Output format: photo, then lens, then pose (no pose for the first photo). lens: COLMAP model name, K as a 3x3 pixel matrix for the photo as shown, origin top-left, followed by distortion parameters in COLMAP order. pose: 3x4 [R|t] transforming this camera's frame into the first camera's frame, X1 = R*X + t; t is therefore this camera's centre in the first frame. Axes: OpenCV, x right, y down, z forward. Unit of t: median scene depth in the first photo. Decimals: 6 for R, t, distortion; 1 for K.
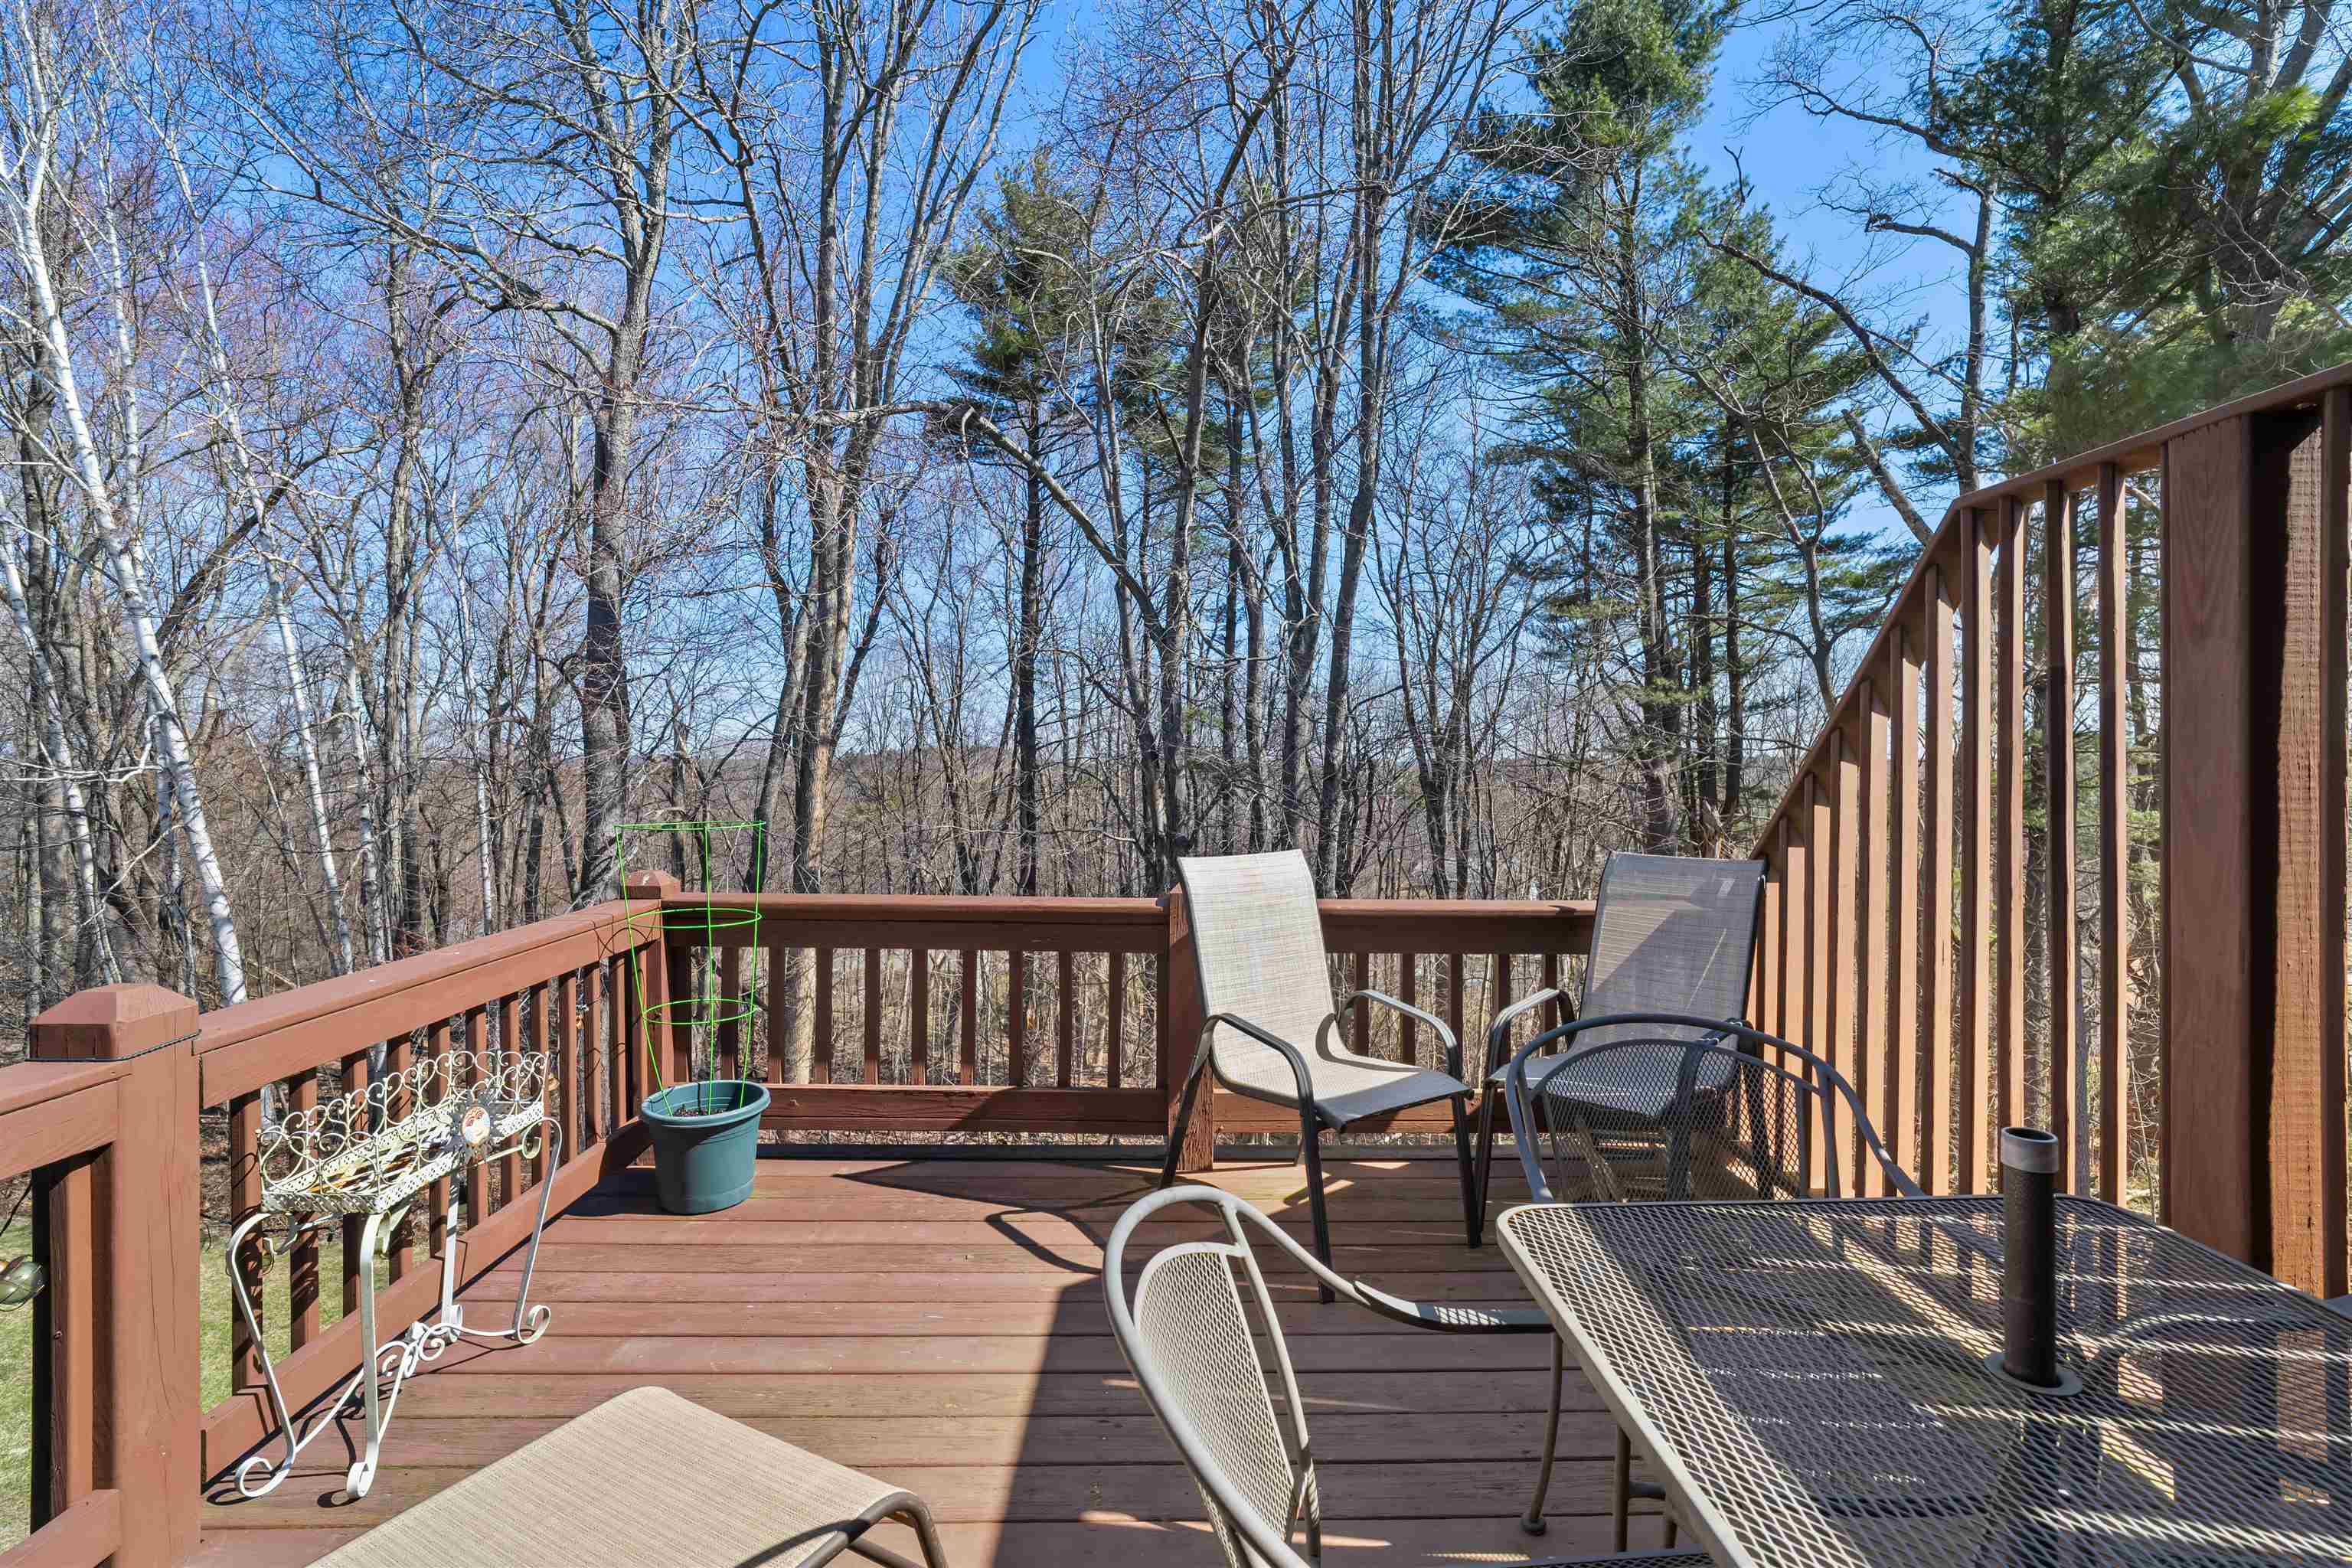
lens RADIAL K [[1111.7, 0, 1188.3], [0, 1111.7, 780.2], [0, 0, 1]] dist [-0.018274, 0.008987]
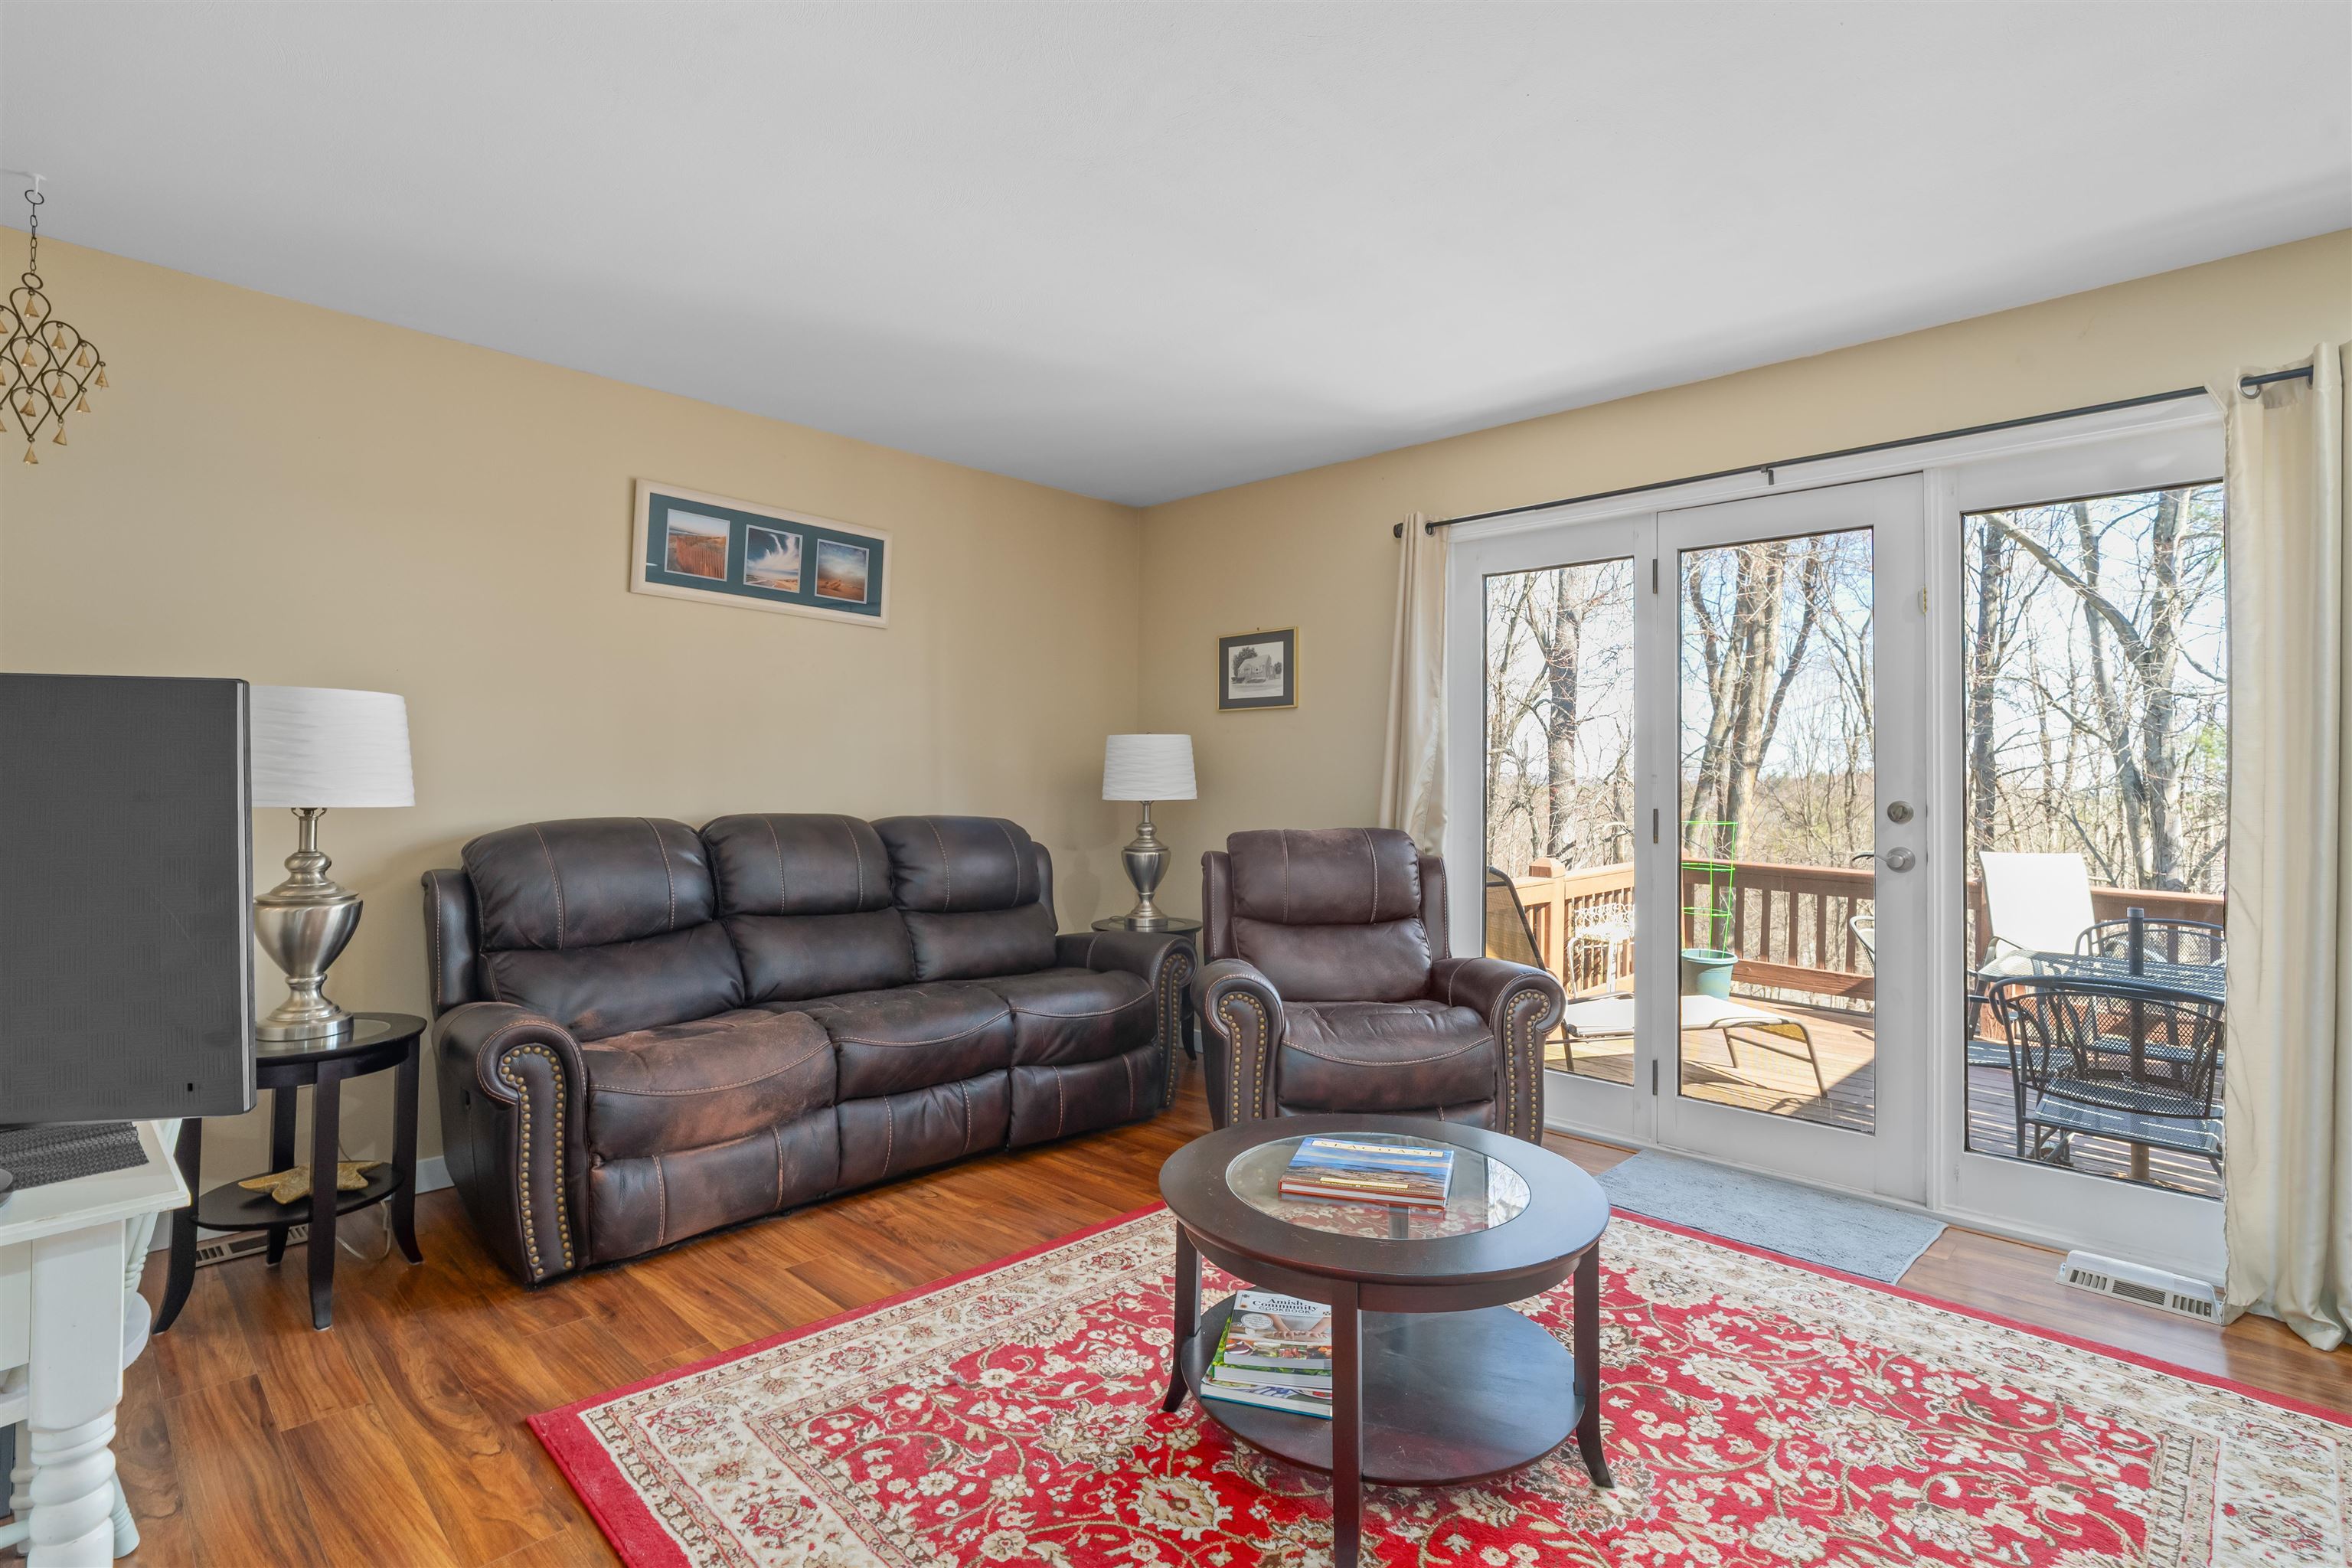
lens RADIAL K [[1111.7, 0, 1199.1], [0, 1111.7, 765.6], [0, 0, 1]] dist [-0.018274, 0.008987]
pose [[0.715367, 0.004804, -0.698732, 0.049351], [-0.027171, 0.999411, -0.020947, 0.000452], [0.698220, 0.033969, 0.715077, -0.170514]]
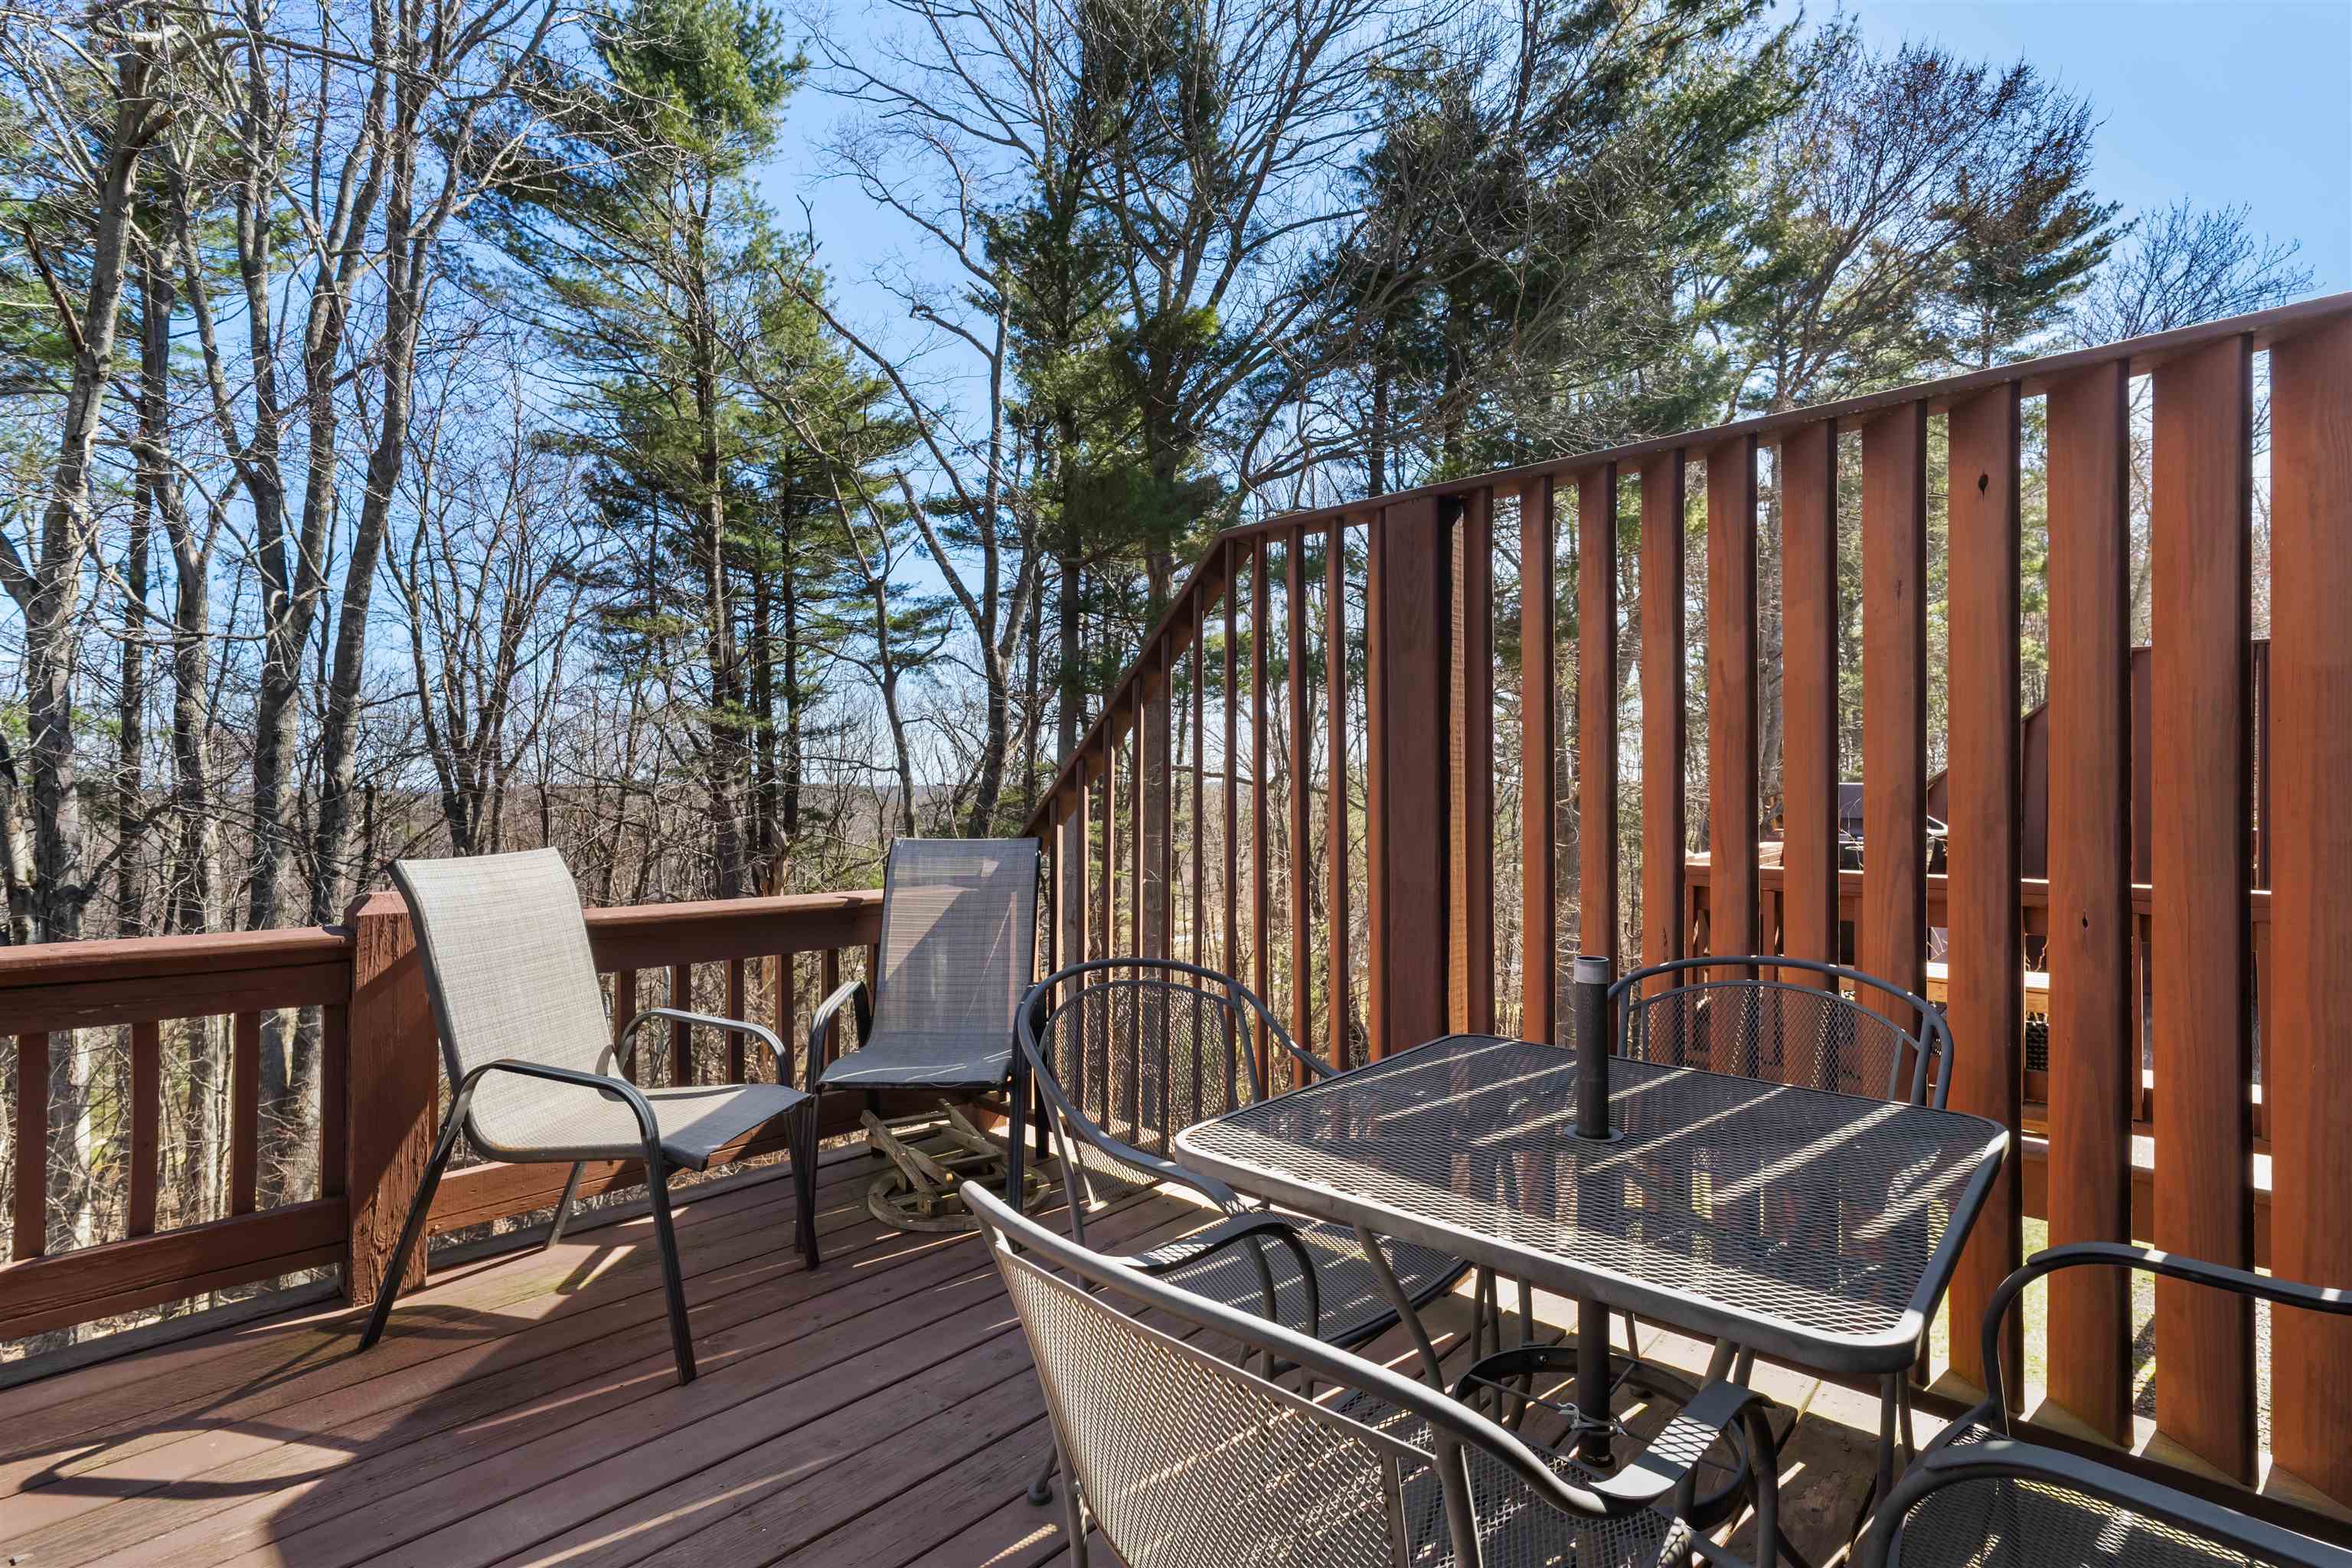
lens RADIAL K [[1111.7, 0, 1198.4], [0, 1111.7, 785.7], [0, 0, 1]] dist [-0.018274, 0.008987]
pose [[0.681745, 0.000661, 0.731590, -0.026723], [0.012318, 0.999847, -0.012382, 0.005341], [-0.731486, 0.017453, 0.681633, 0.019101]]
